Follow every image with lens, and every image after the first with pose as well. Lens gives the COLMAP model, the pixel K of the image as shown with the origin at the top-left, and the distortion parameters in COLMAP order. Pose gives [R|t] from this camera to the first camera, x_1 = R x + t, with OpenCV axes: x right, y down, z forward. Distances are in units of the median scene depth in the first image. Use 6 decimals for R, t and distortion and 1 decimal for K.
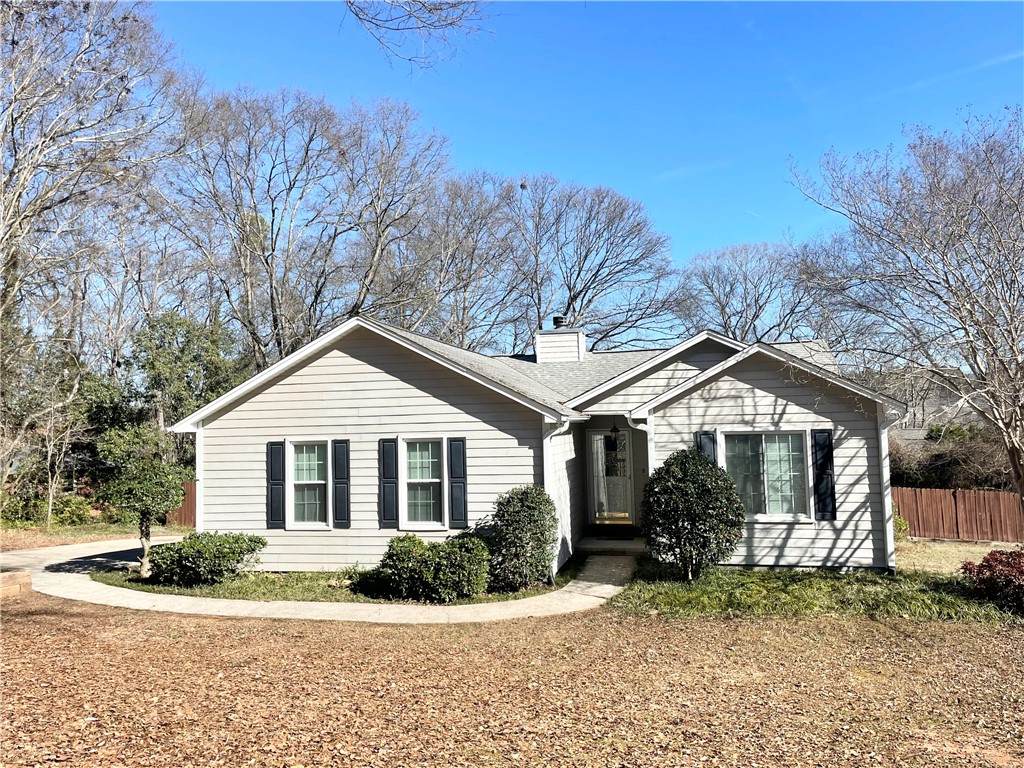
lens RADIAL K [[818.4, 0, 511.1], [0, 818.4, 380.7], [0, 0, 1]] dist [0.109422, -0.000401]
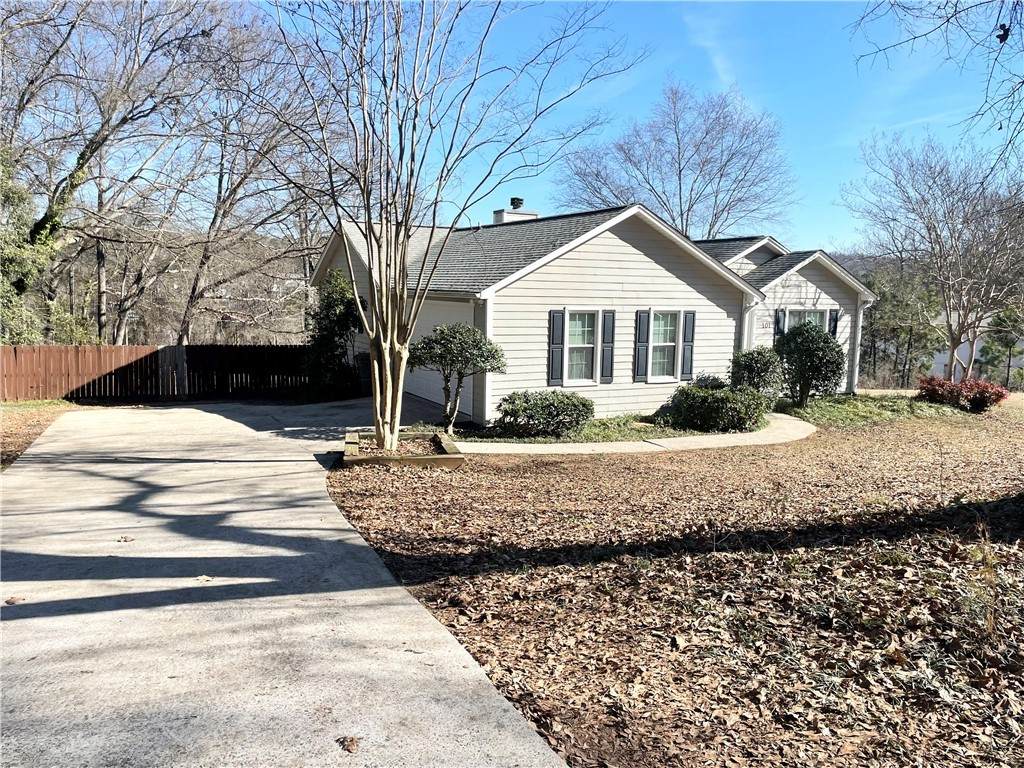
lens RADIAL K [[818.4, 0, 509.6], [0, 818.4, 381.8], [0, 0, 1]] dist [0.109422, -0.000401]
pose [[0.767665, -0.033299, 0.639986, -1.081998], [-0.068144, 0.988746, 0.133183, 0.026573], [-0.637218, -0.145851, 0.756756, 0.185177]]
